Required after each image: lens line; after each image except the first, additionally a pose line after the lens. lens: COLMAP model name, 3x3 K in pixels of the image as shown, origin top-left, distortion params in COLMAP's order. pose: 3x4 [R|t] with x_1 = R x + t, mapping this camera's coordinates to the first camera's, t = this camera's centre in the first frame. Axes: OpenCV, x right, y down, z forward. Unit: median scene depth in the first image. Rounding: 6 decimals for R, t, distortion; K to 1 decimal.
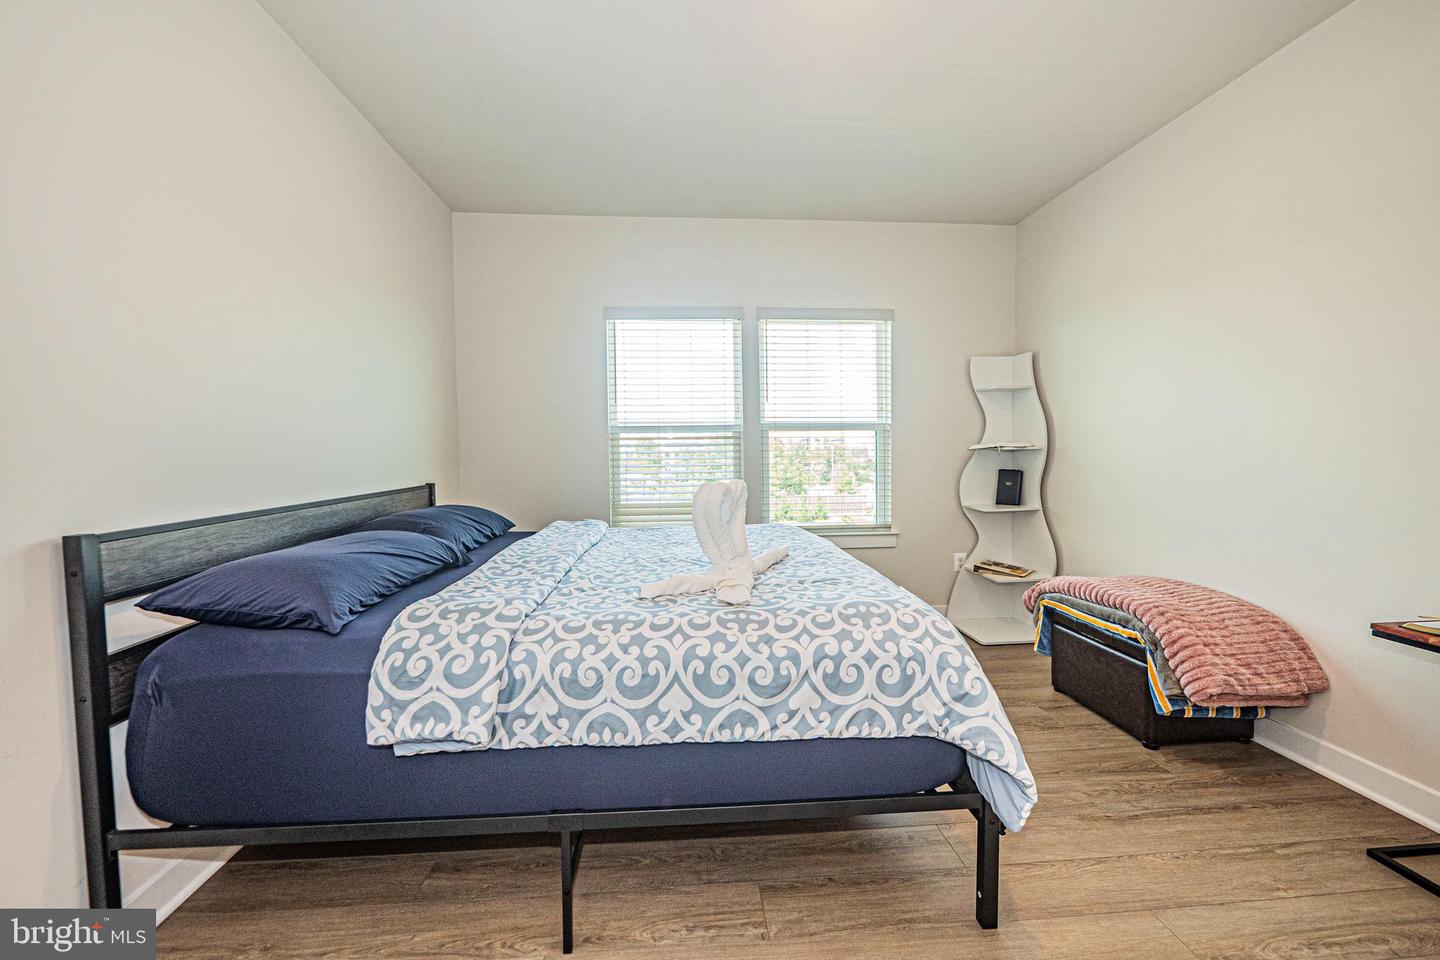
lens RADIAL K [[605.4, 0, 721.8], [0, 605.4, 474.8], [0, 0, 1]] dist [-0.007352, 0.001498]
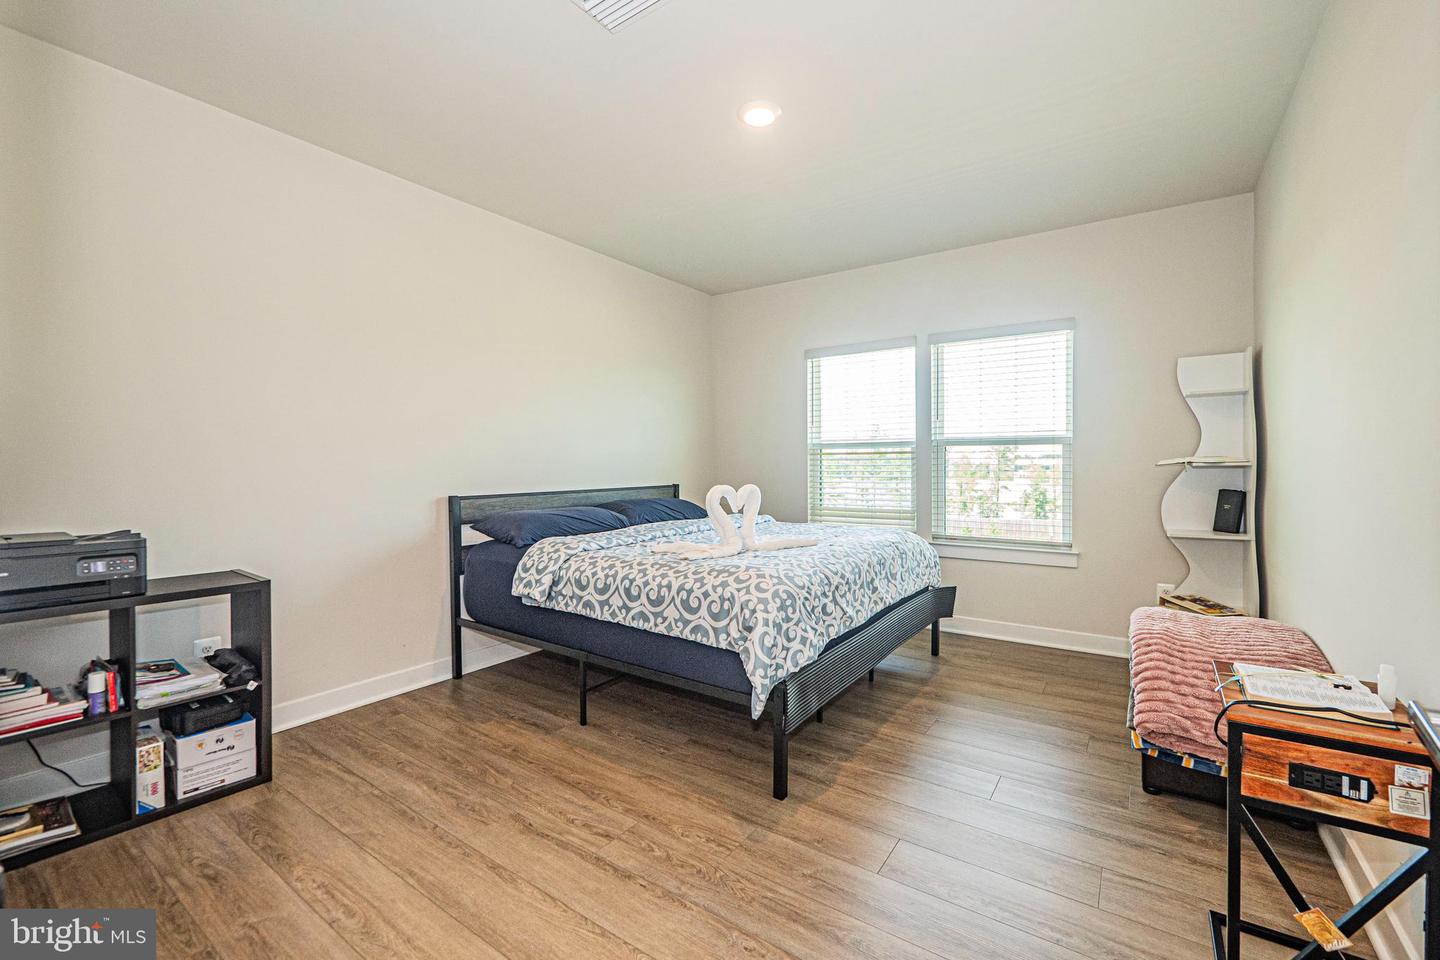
lens RADIAL K [[605.4, 0, 718.4], [0, 605.4, 475.4], [0, 0, 1]] dist [-0.007352, 0.001498]
pose [[0.771763, 0.020540, -0.635579, 1.288368], [-0.031247, 0.999496, -0.005642, -0.005590], [0.635142, 0.024215, 0.772016, -0.229764]]
